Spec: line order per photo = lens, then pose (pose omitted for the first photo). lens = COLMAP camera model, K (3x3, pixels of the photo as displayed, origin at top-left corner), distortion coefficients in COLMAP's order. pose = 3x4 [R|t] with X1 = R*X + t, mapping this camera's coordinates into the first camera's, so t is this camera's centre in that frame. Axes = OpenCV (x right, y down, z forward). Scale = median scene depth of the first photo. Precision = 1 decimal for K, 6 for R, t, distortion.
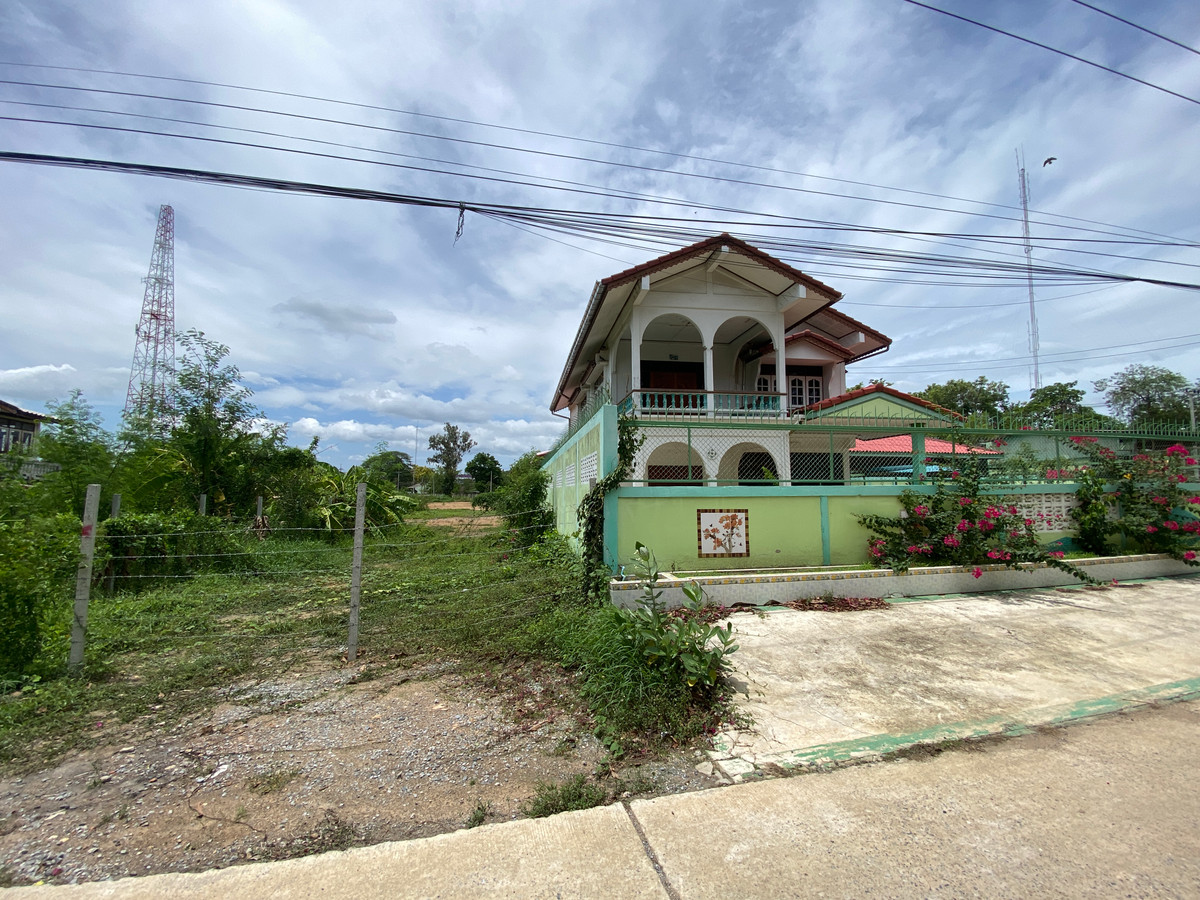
lens RADIAL K [[486.7, 0, 596.5], [0, 486.7, 453.9], [0, 0, 1]] dist [0.030440, -0.025733]
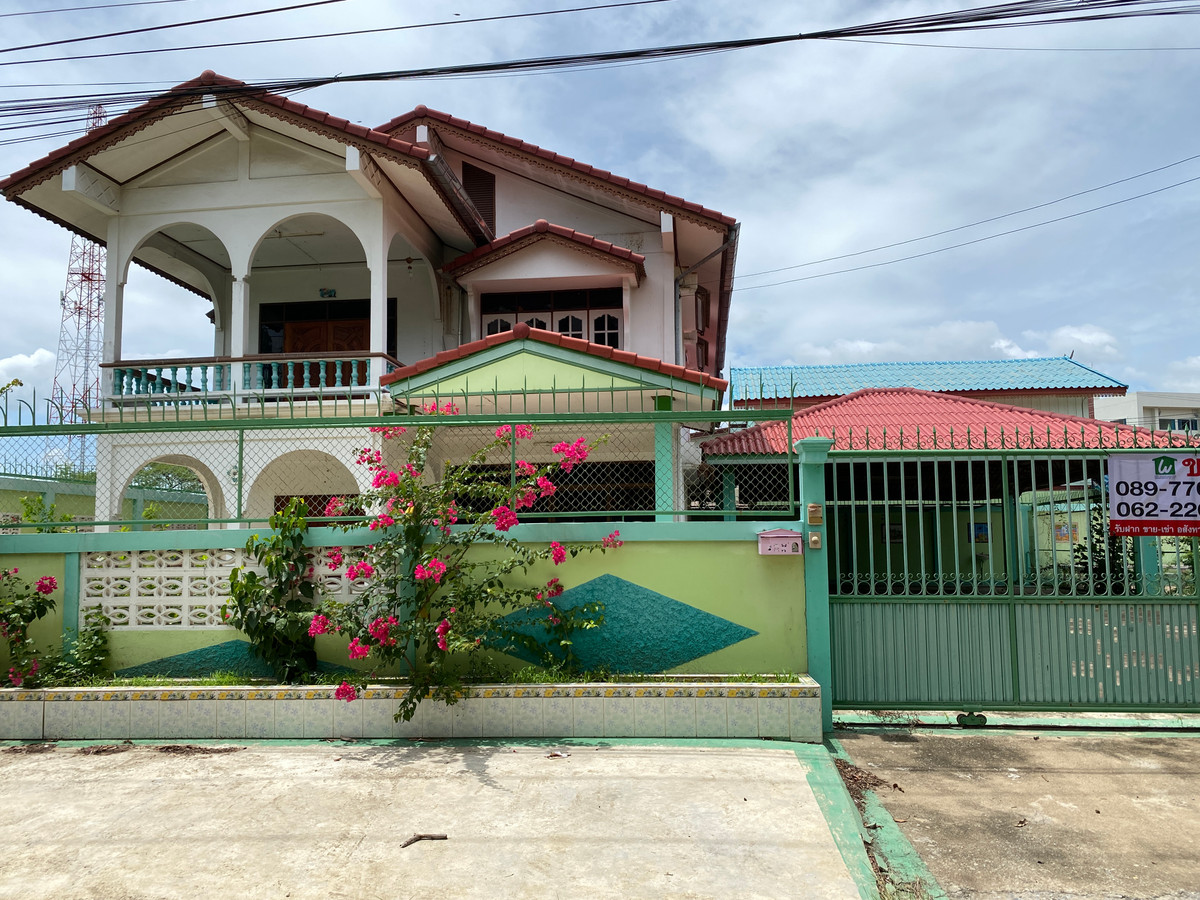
lens RADIAL K [[920.8, 0, 581.7], [0, 920.8, 452.5], [0, 0, 1]] dist [0.006763, -0.002315]
pose [[0.956400, -0.035062, -0.289948, 1.580423], [0.030209, 0.999319, -0.021196, 0.014973], [0.290494, 0.011513, 0.956808, 0.232363]]
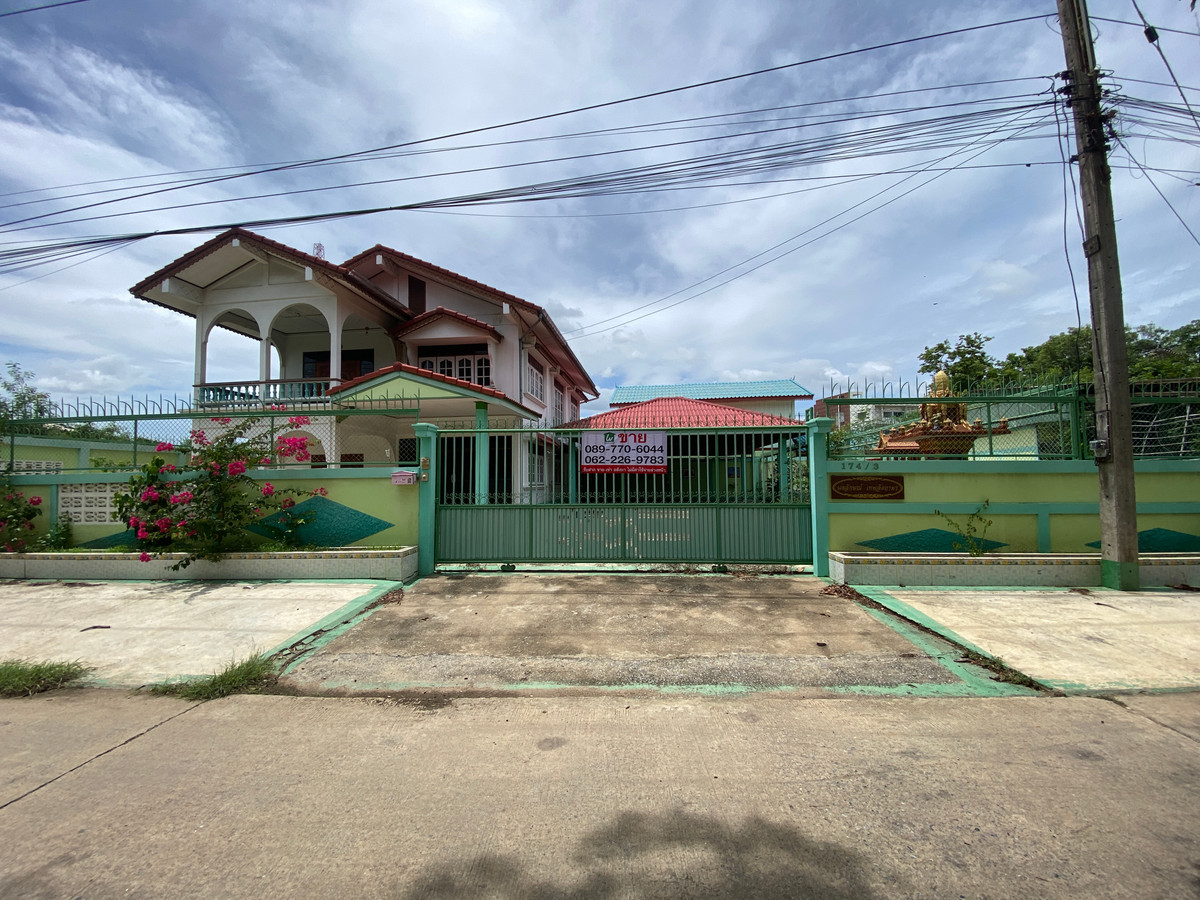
lens RADIAL K [[483.7, 0, 597.2], [0, 483.7, 452.4], [0, 0, 1]] dist [0.036540, -0.029852]
pose [[0.958617, -0.025672, -0.283539, 2.105333], [0.034005, 0.999121, 0.024508, 0.031959], [0.282661, -0.033136, 0.958647, 0.377259]]
